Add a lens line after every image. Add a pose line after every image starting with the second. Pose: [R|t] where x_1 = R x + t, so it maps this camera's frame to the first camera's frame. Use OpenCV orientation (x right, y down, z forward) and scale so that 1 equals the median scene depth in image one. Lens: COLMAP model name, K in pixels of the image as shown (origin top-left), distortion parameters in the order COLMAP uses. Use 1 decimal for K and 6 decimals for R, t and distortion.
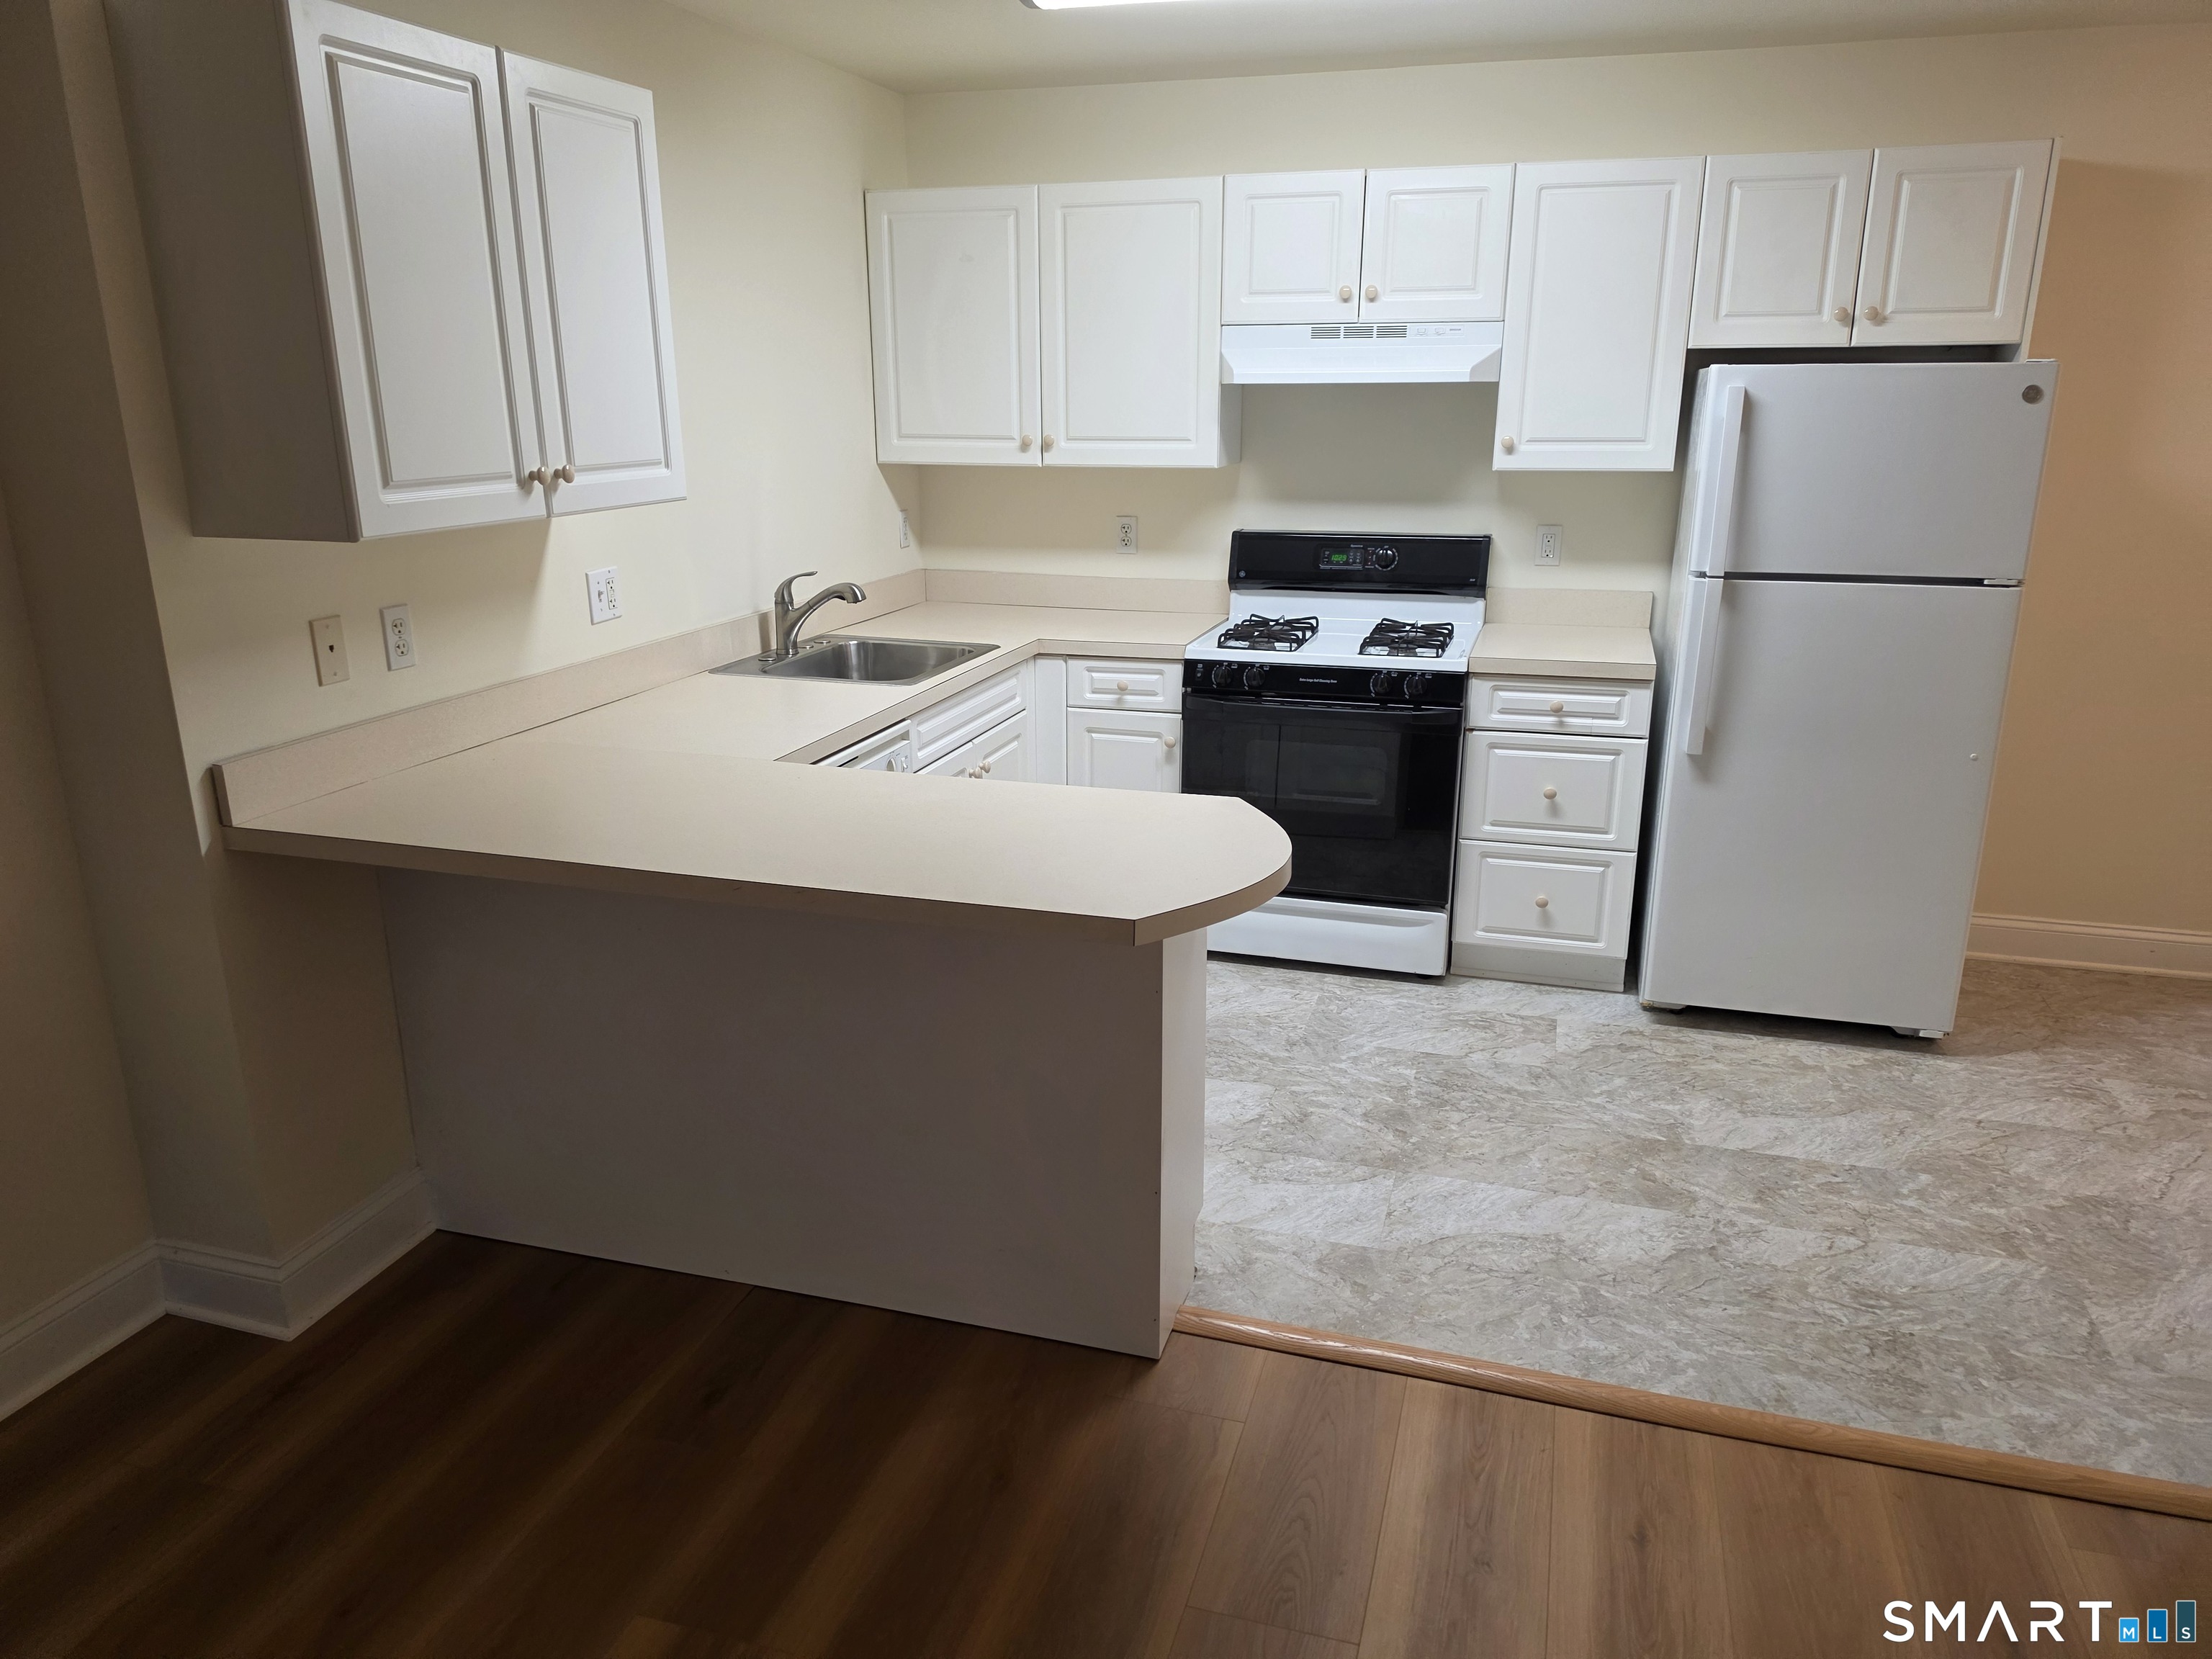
lens RADIAL K [[1510.5, 0, 1119.1], [0, 1510.5, 849.9], [0, 0, 1]] dist [0.049765, -0.060552]
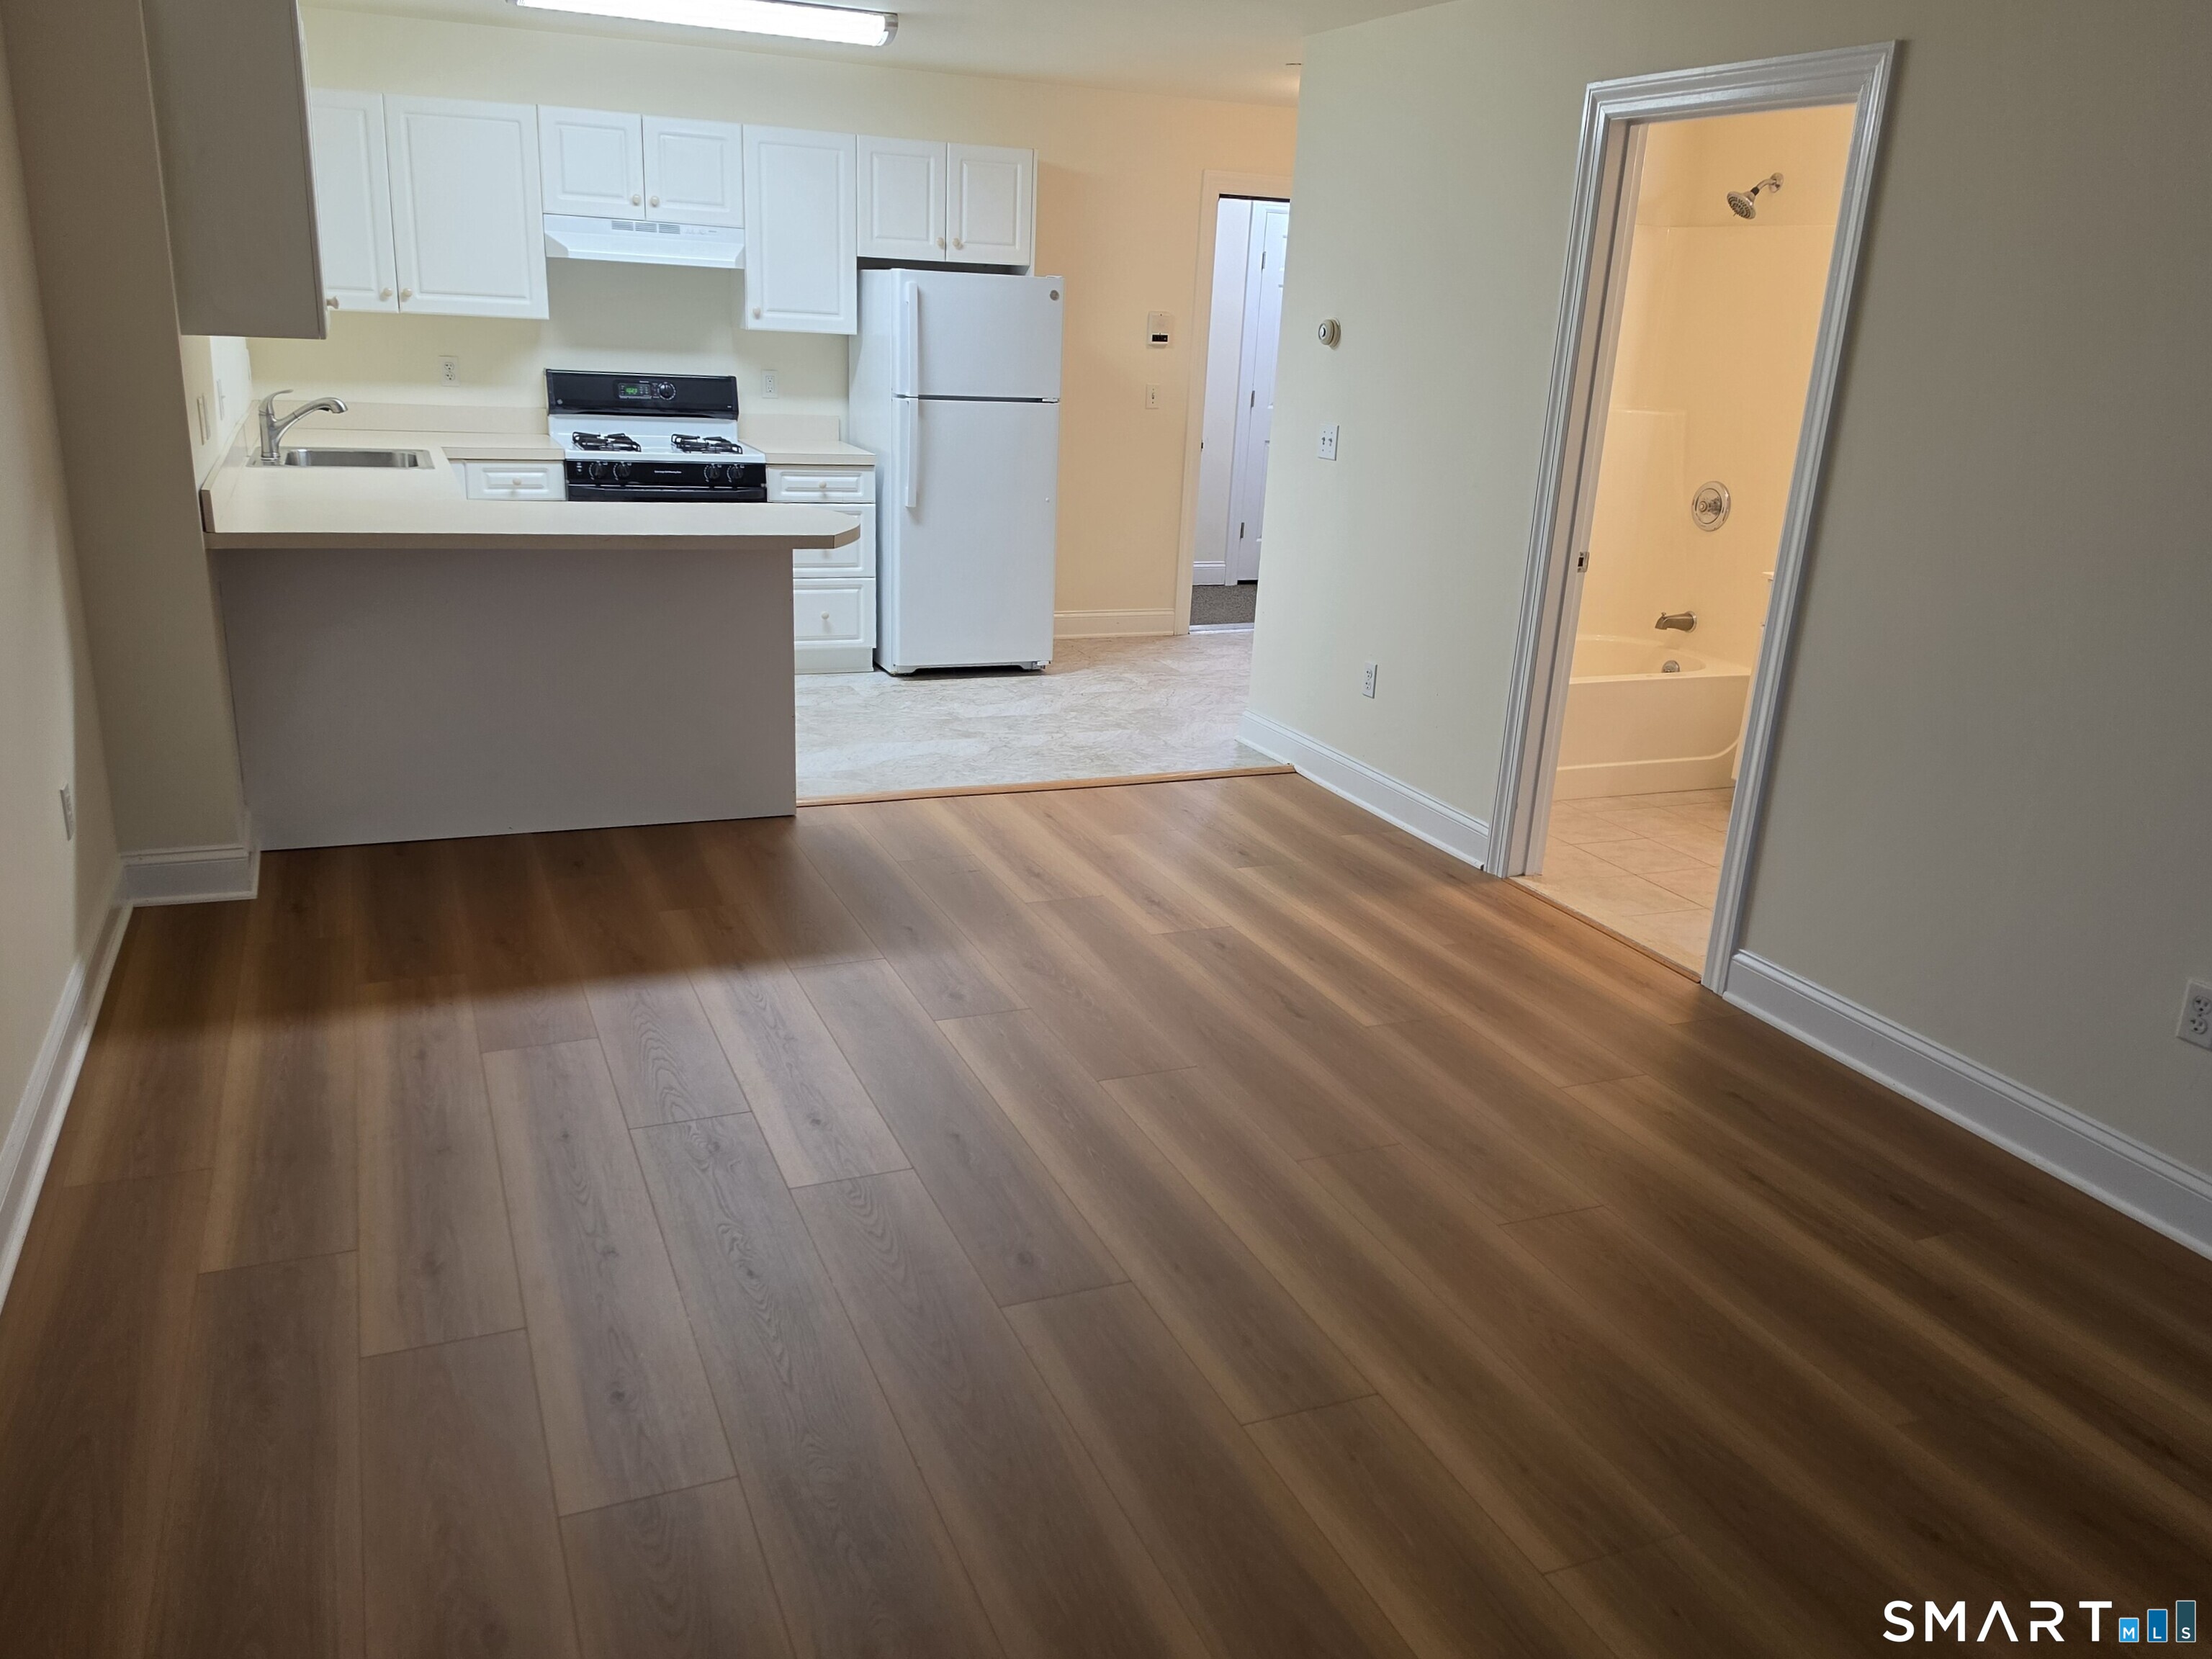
lens RADIAL K [[1674.3, 0, 1106.0], [0, 1674.3, 829.5], [0, 0, 1]] dist [0.250120, -0.389901]
pose [[0.764889, -0.158952, 0.624242, -0.640734], [0.146474, 0.986609, 0.071747, 0.174132], [-0.627288, 0.036557, 0.777929, -0.546232]]
